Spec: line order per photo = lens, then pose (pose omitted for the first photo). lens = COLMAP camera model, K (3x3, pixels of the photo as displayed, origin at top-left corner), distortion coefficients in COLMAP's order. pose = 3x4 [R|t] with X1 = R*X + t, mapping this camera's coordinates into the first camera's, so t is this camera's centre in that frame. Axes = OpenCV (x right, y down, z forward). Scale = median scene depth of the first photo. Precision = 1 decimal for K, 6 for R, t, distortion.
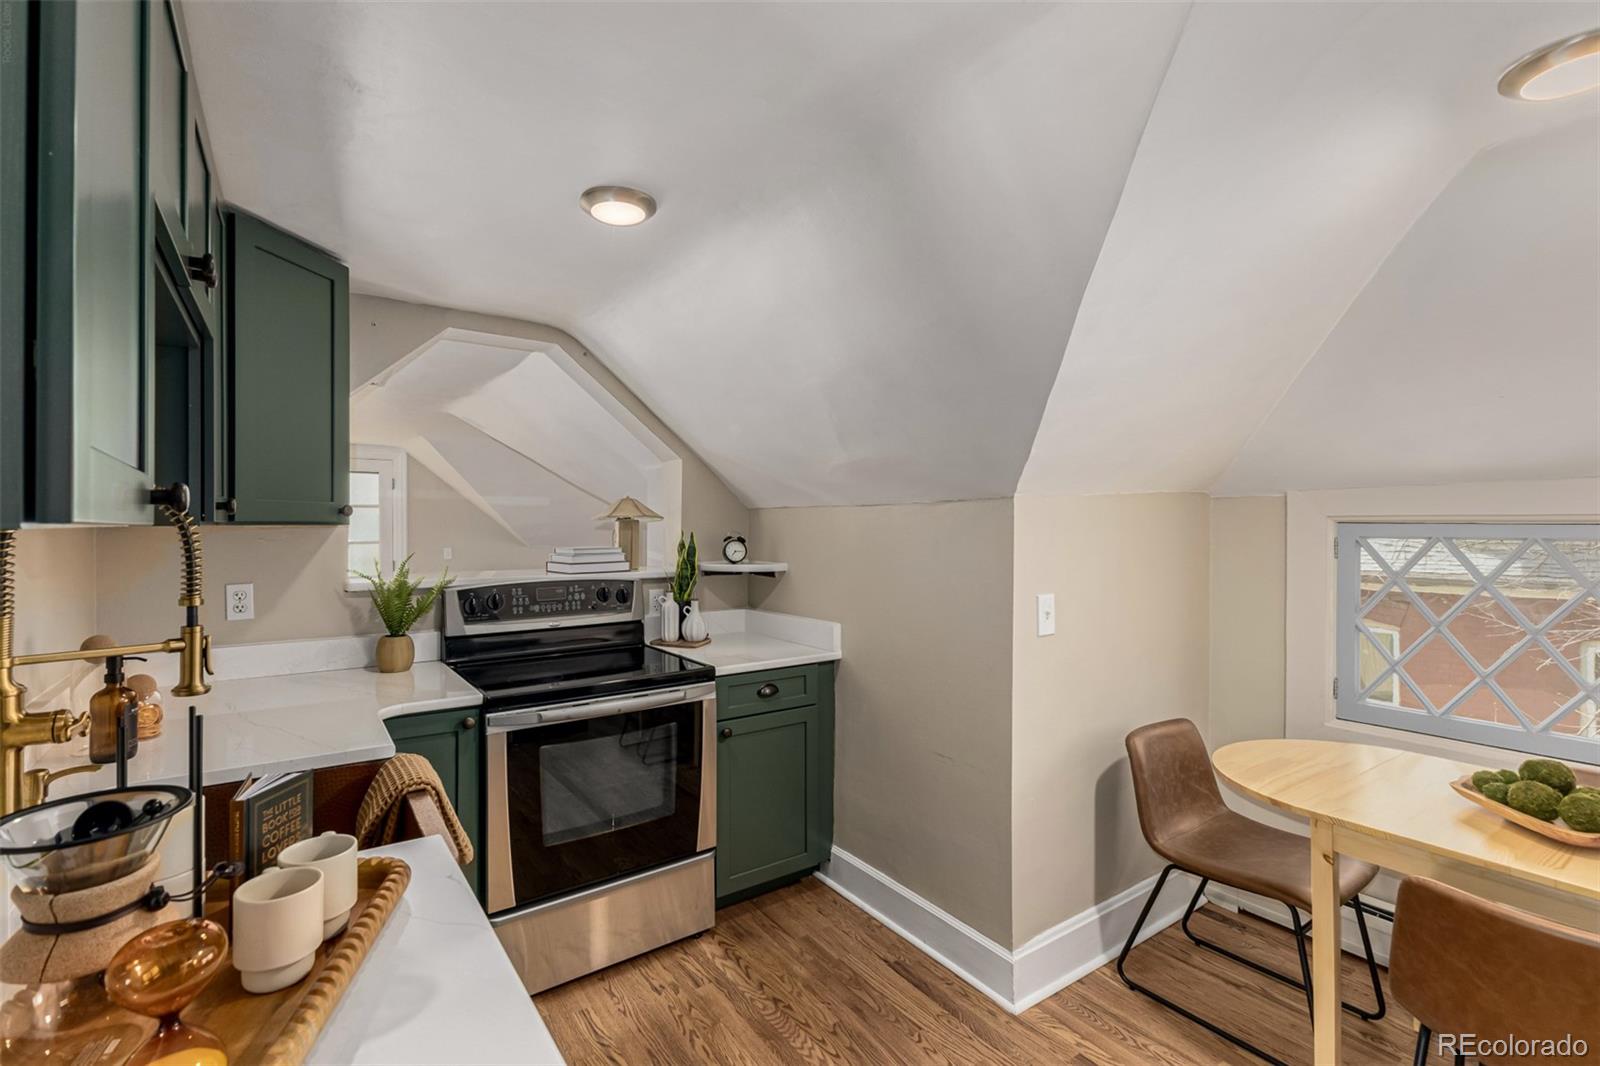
lens RADIAL K [[702.6, 0, 751.6], [0, 702.6, 532.9], [0, 0, 1]] dist [0.011777, -0.003730]
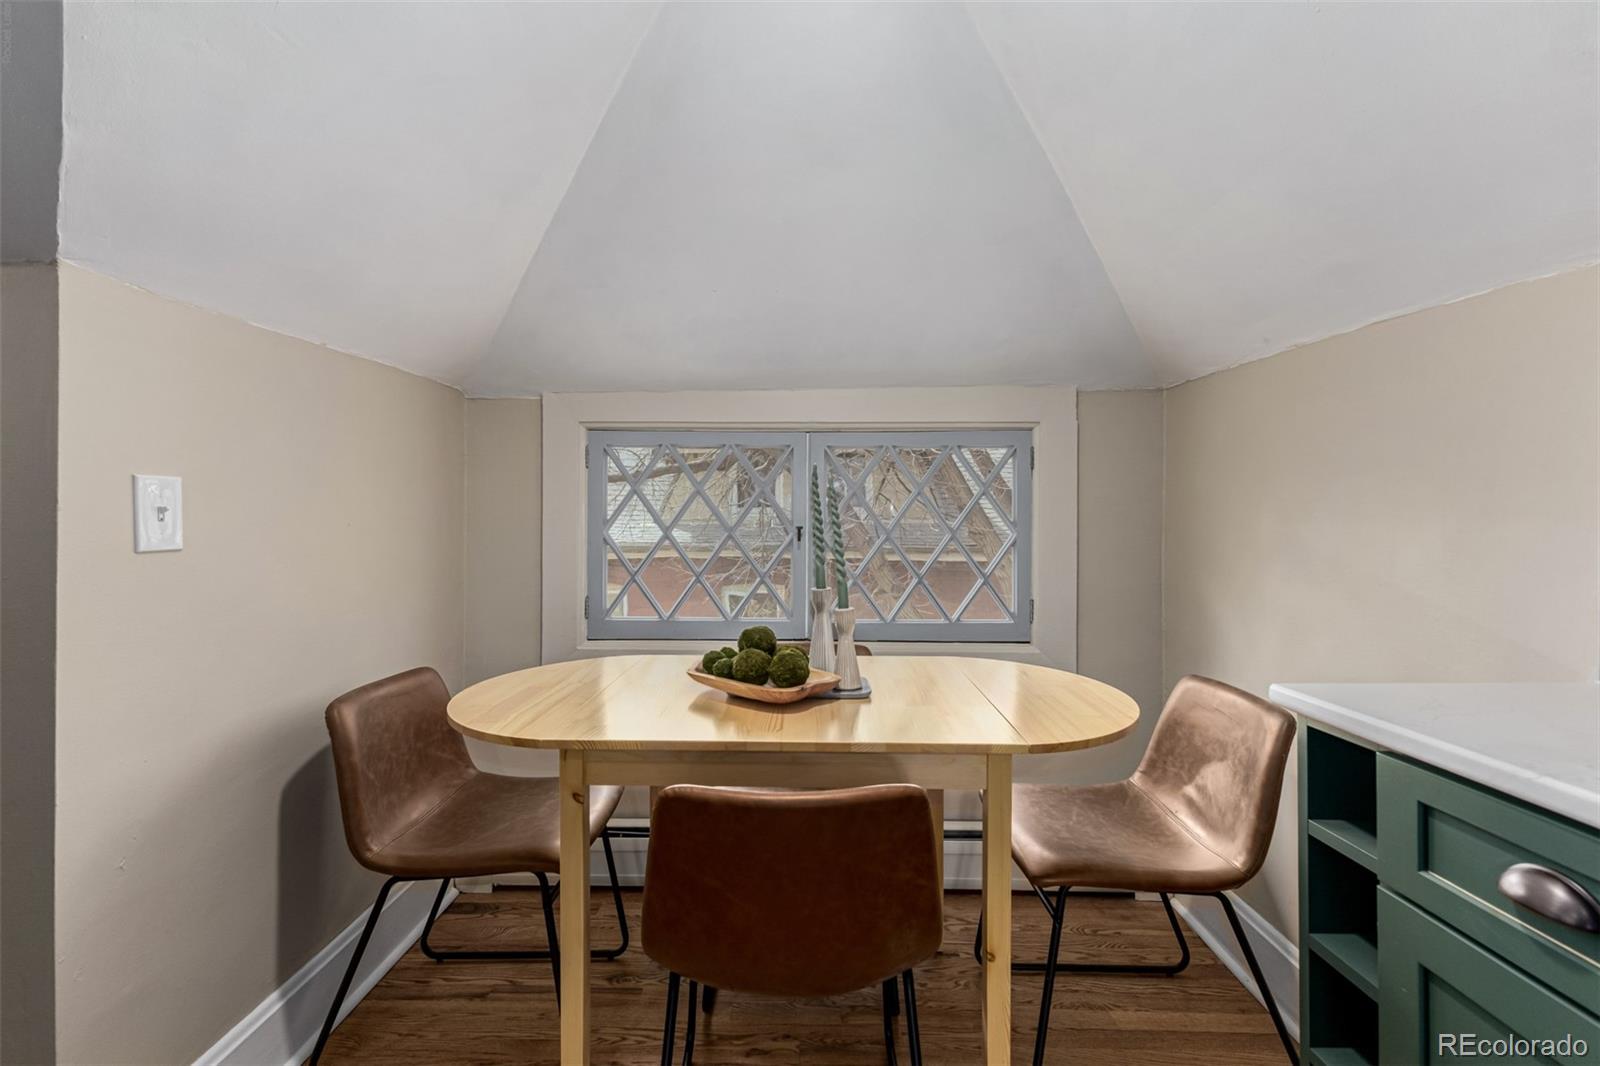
lens RADIAL K [[702.6, 0, 799.6], [0, 702.6, 522.9], [0, 0, 1]] dist [0.011777, -0.003730]
pose [[0.554010, 0.000639, 0.832510, 0.235479], [0.001115, 0.999998, -0.001510, 0.124169], [-0.832509, 0.001765, 0.554009, 0.283905]]
